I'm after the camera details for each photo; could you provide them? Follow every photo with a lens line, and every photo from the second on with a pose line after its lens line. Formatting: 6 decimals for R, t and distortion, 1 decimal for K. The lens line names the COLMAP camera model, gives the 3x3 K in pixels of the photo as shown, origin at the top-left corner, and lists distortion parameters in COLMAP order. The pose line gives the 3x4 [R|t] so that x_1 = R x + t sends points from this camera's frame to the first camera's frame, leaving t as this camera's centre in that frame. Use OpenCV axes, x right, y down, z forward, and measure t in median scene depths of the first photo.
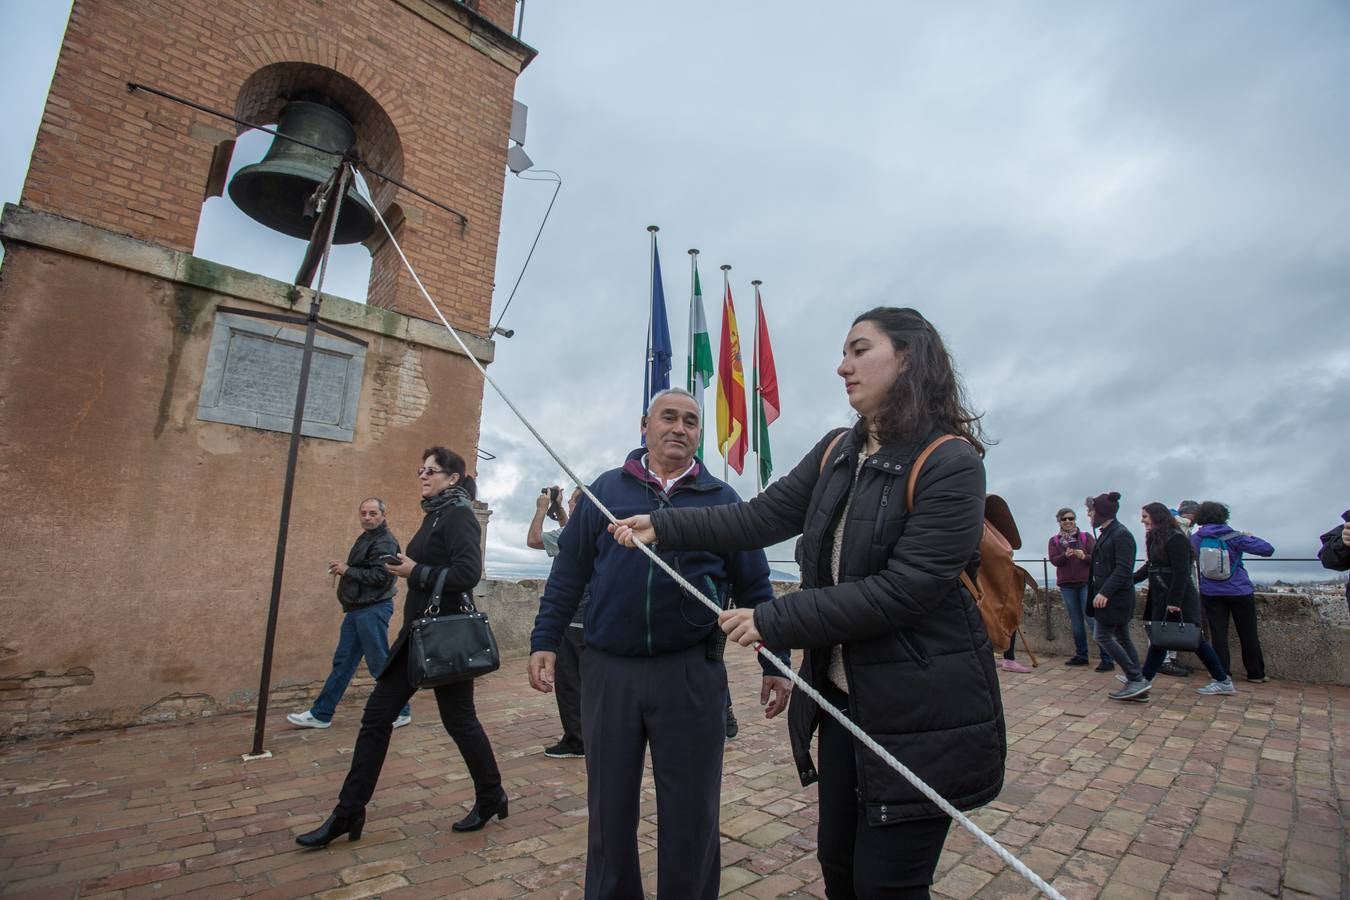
lens RADIAL K [[616.7, 0, 672.5], [0, 616.7, 453.0], [0, 0, 1]] dist [-0.064059, 0.023156]
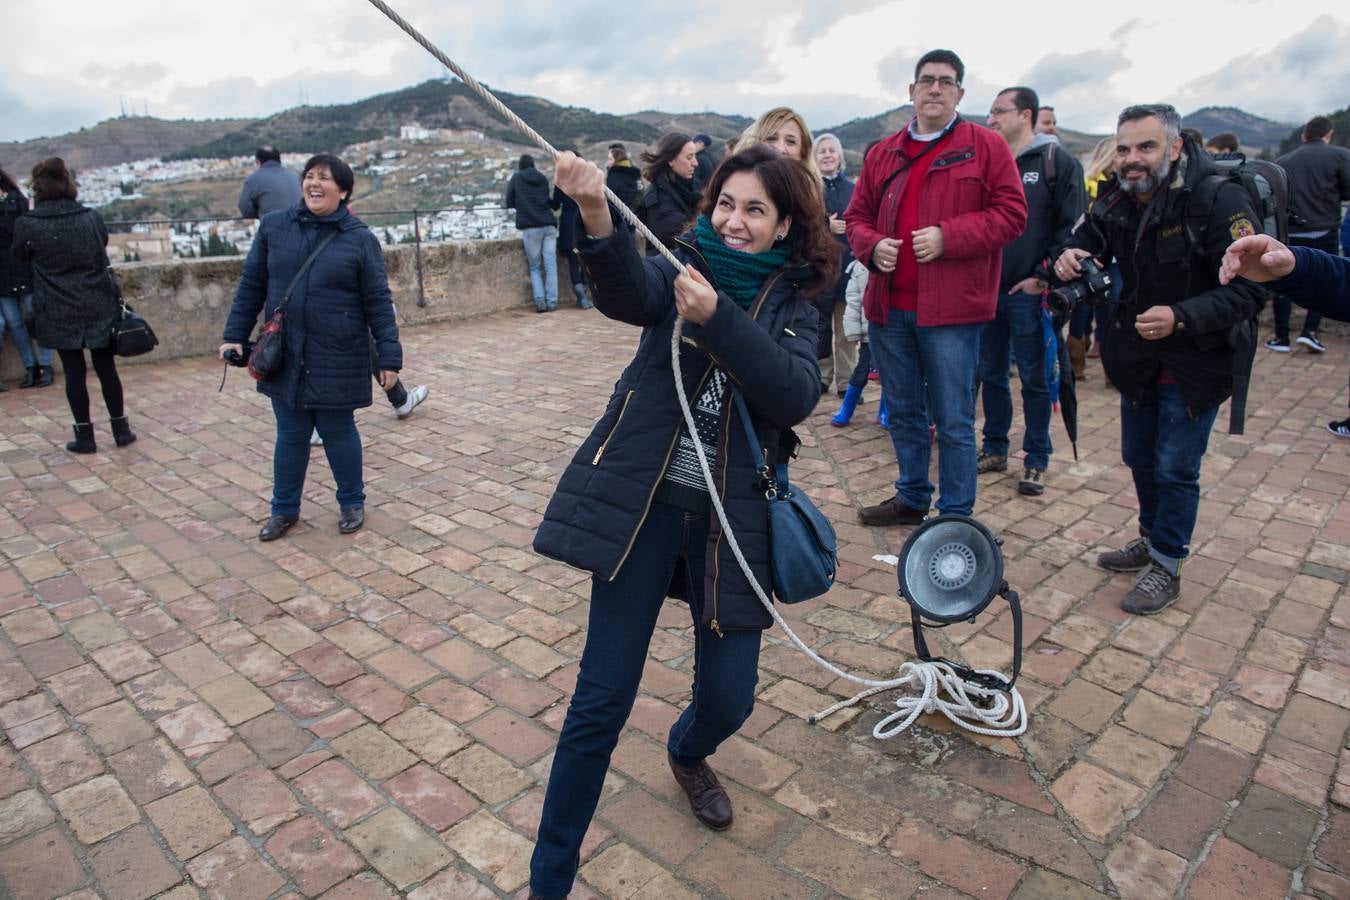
lens RADIAL K [[930.2, 0, 672.4], [0, 930.2, 415.0], [0, 0, 1]] dist [-0.031539, 0.028399]
pose [[-0.076437, -0.259276, 0.962774, -0.223625], [-0.175597, 0.954007, 0.242974, -0.044233], [-0.981490, -0.150488, -0.118449, 0.250817]]
